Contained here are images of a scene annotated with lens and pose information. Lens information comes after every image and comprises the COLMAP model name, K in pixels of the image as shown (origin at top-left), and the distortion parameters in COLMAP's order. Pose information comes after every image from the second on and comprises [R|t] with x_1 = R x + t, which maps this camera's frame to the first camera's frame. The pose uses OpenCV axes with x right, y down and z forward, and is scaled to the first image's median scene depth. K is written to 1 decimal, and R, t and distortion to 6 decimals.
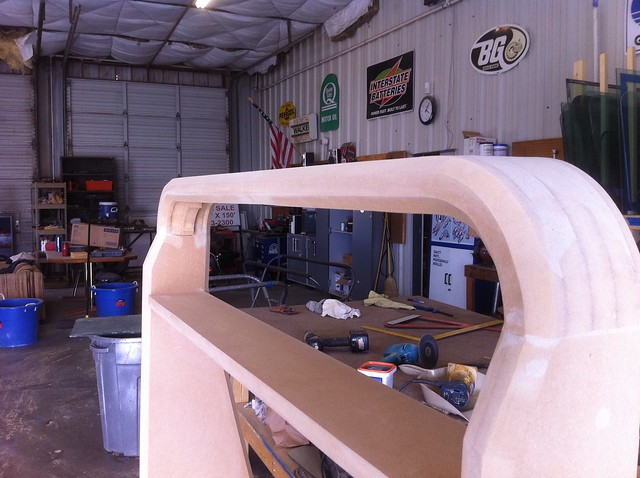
lens RADIAL K [[633.7, 0, 320.0], [0, 633.7, 239.0], [0, 0, 1]] dist [0.041925, 0.001842]
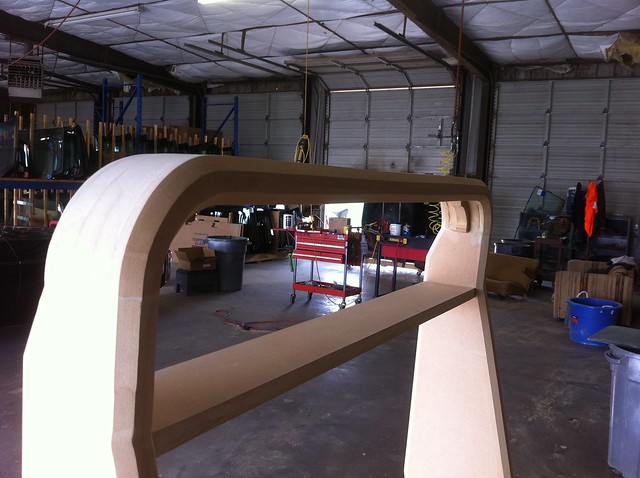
lens RADIAL K [[646.3, 0, 320.0], [0, 646.3, 239.0], [0, 0, 1]] dist [-0.048604, 0.004069]
pose [[0.579516, 0.098795, -0.808951, 0.204048], [-0.104226, 0.993458, 0.046663, -0.007257], [0.808269, 0.057272, 0.586022, 0.091949]]
